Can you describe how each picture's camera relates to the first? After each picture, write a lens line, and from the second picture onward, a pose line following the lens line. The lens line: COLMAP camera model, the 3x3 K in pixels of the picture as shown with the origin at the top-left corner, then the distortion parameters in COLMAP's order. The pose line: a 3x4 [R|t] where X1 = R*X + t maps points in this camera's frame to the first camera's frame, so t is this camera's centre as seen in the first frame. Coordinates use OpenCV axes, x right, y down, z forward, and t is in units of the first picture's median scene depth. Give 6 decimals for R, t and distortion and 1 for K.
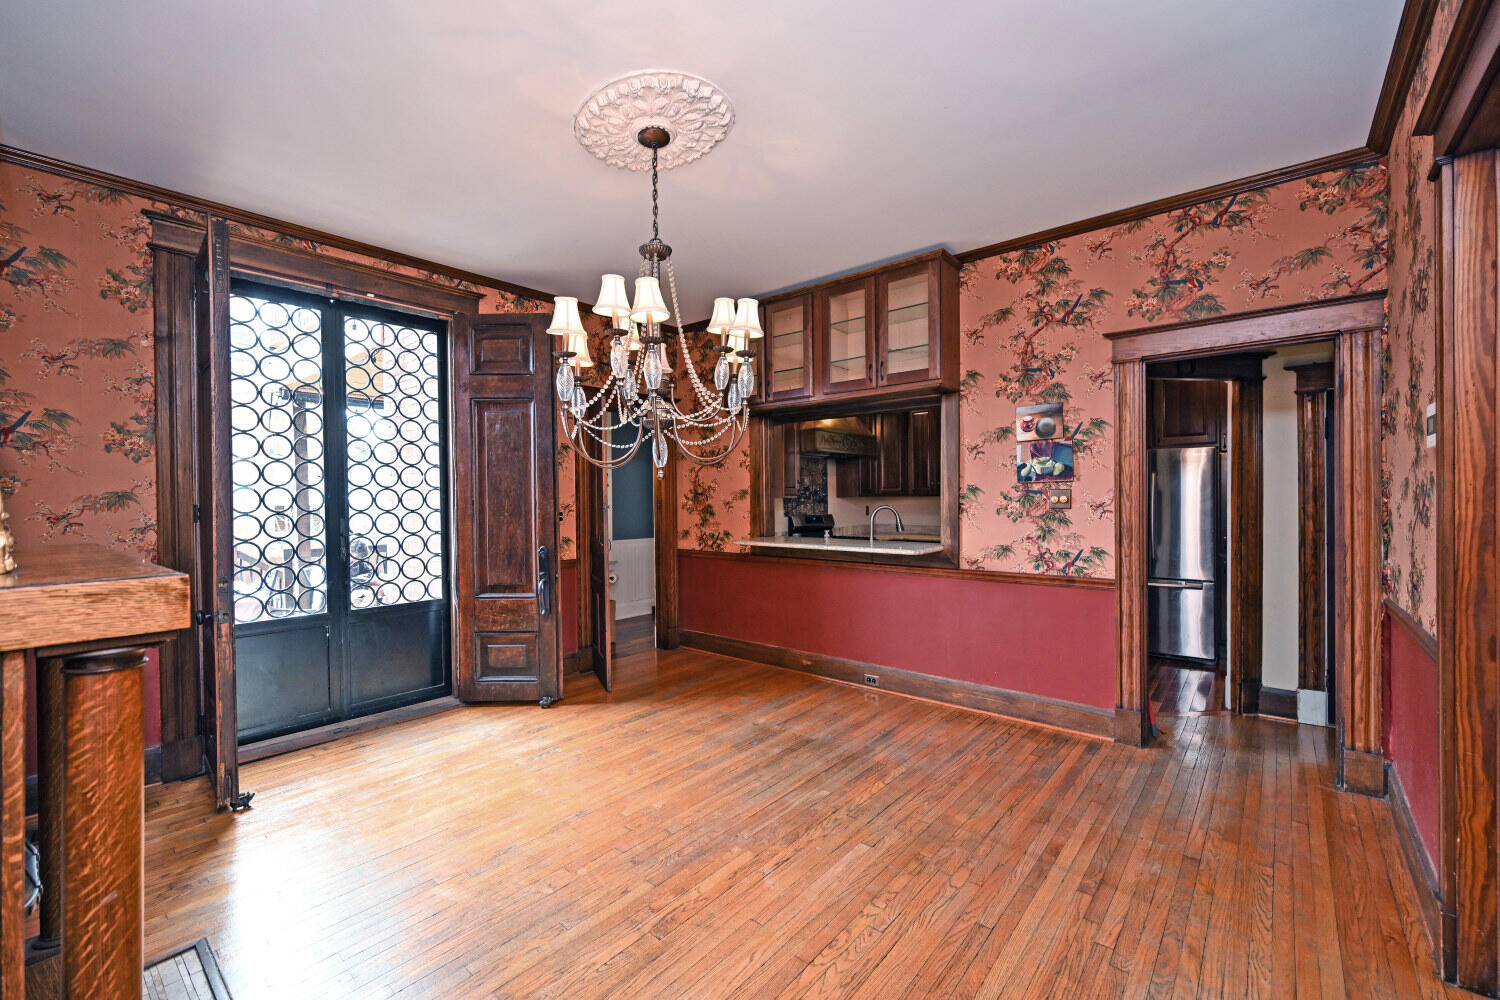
lens RADIAL K [[616.9, 0, 750.0], [0, 616.9, 500.0], [0, 0, 1]] dist [-0.001869, -0.000037]
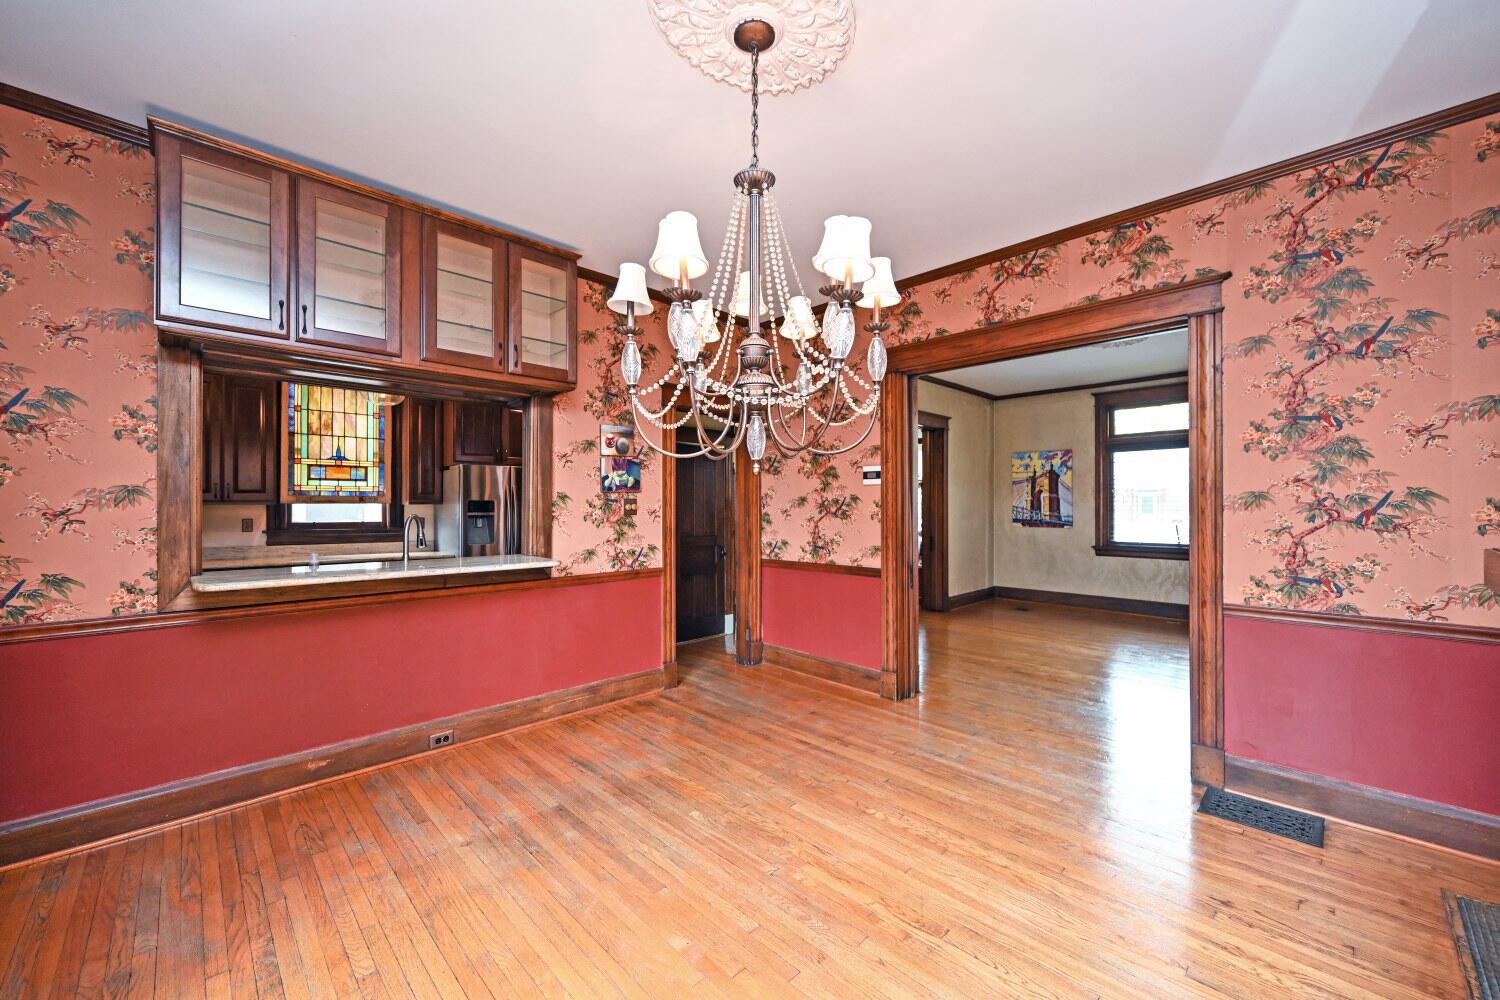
lens RADIAL K [[589.5, 0, 750.0], [0, 589.5, 500.0], [0, 0, 1]] dist [0.001020, 0.000083]
pose [[0.088341, 0.017328, 0.995940, -0.625954], [0.004277, 0.999833, -0.017775, 0.006740], [-0.996081, 0.005830, 0.088252, 0.664753]]
